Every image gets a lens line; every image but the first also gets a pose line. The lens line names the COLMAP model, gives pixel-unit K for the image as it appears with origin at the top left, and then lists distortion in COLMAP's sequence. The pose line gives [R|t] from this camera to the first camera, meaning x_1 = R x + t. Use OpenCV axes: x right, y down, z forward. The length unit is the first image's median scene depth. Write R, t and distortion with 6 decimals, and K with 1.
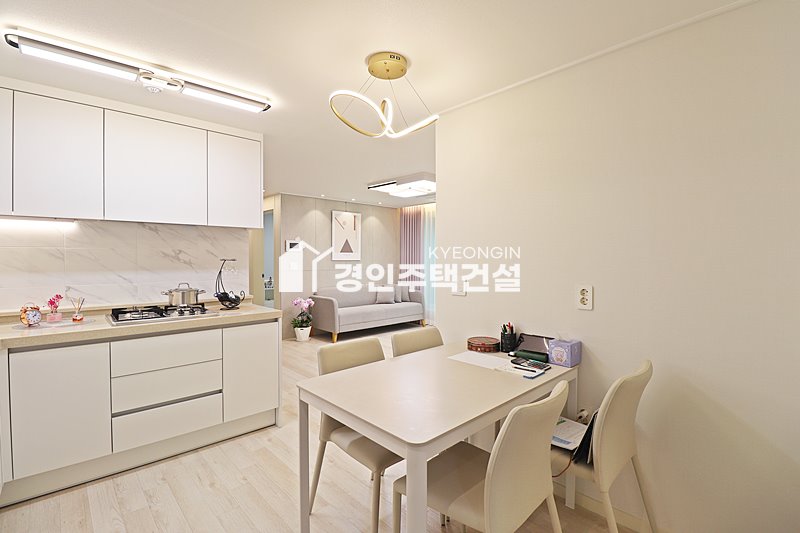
lens RADIAL K [[368.8, 0, 403.6], [0, 368.8, 262.2], [0, 0, 1]] dist [-0.004799, -0.010720]
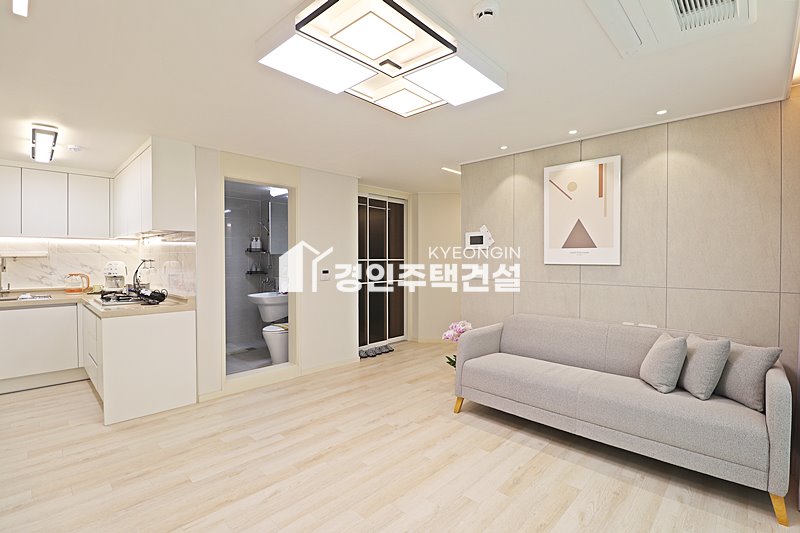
lens RADIAL K [[368.8, 0, 407.9], [0, 368.8, 264.0], [0, 0, 1]] dist [-0.004799, -0.010720]
pose [[0.061642, 0.015439, -0.997979, 0.352454], [-0.011760, 0.999822, 0.014741, -0.011563], [0.998029, 0.010827, 0.061813, 0.873597]]
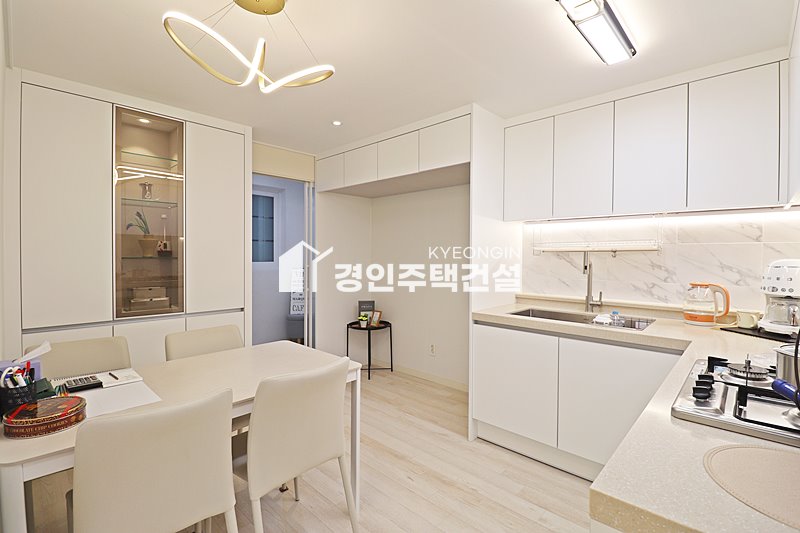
lens RADIAL K [[368.8, 0, 407.9], [0, 368.8, 266.8], [0, 0, 1]] dist [-0.004799, -0.010720]
pose [[-0.997892, -0.000721, -0.064887, -0.100345], [-0.003555, 0.999044, 0.043581, -0.005068], [0.064793, 0.043720, -0.996941, 0.599213]]
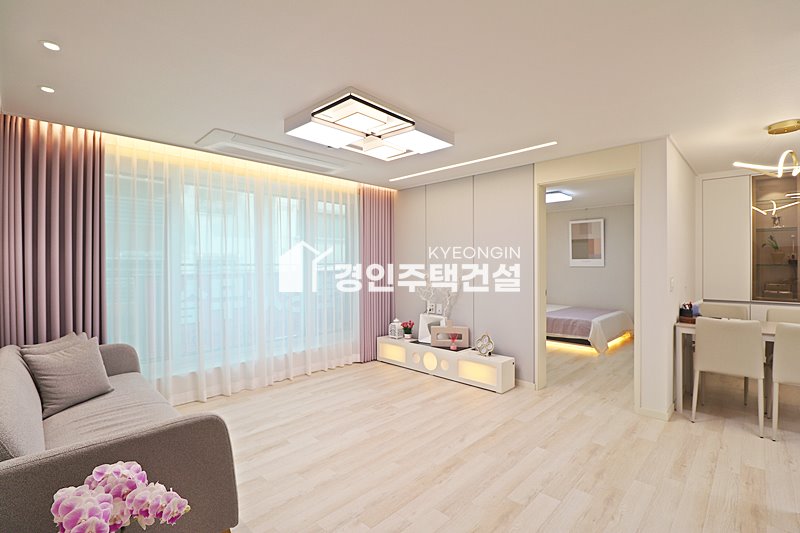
lens RADIAL K [[368.8, 0, 403.5], [0, 368.8, 265.2], [0, 0, 1]] dist [-0.004799, -0.010720]
pose [[-0.042630, -0.005853, 0.999074, -0.464658], [0.014630, 0.999872, 0.006482, -0.009285], [-0.998984, 0.014893, -0.042539, 0.860649]]
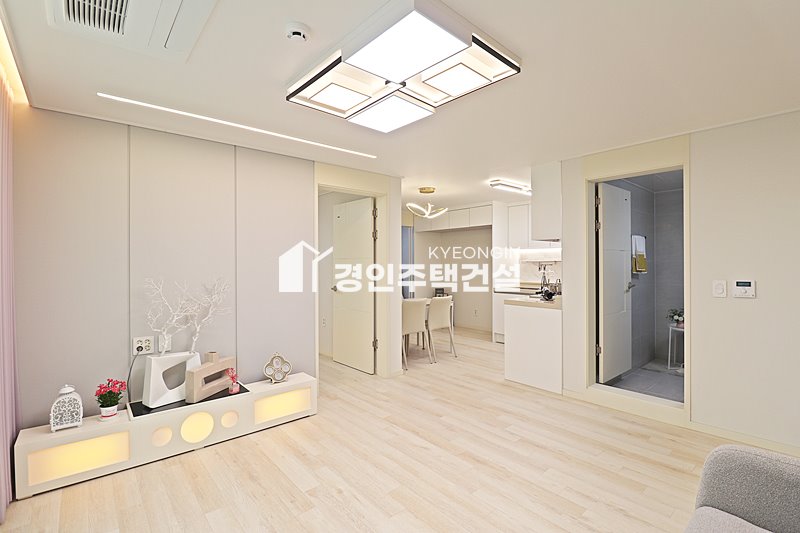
lens RADIAL K [[368.8, 0, 411.5], [0, 368.8, 256.6], [0, 0, 1]] dist [-0.004799, -0.010720]
pose [[-0.999664, 0.004441, 0.025538, -0.000301], [0.004285, 0.999972, -0.006181, -0.015331], [-0.025565, -0.006069, -0.999655, 1.221157]]
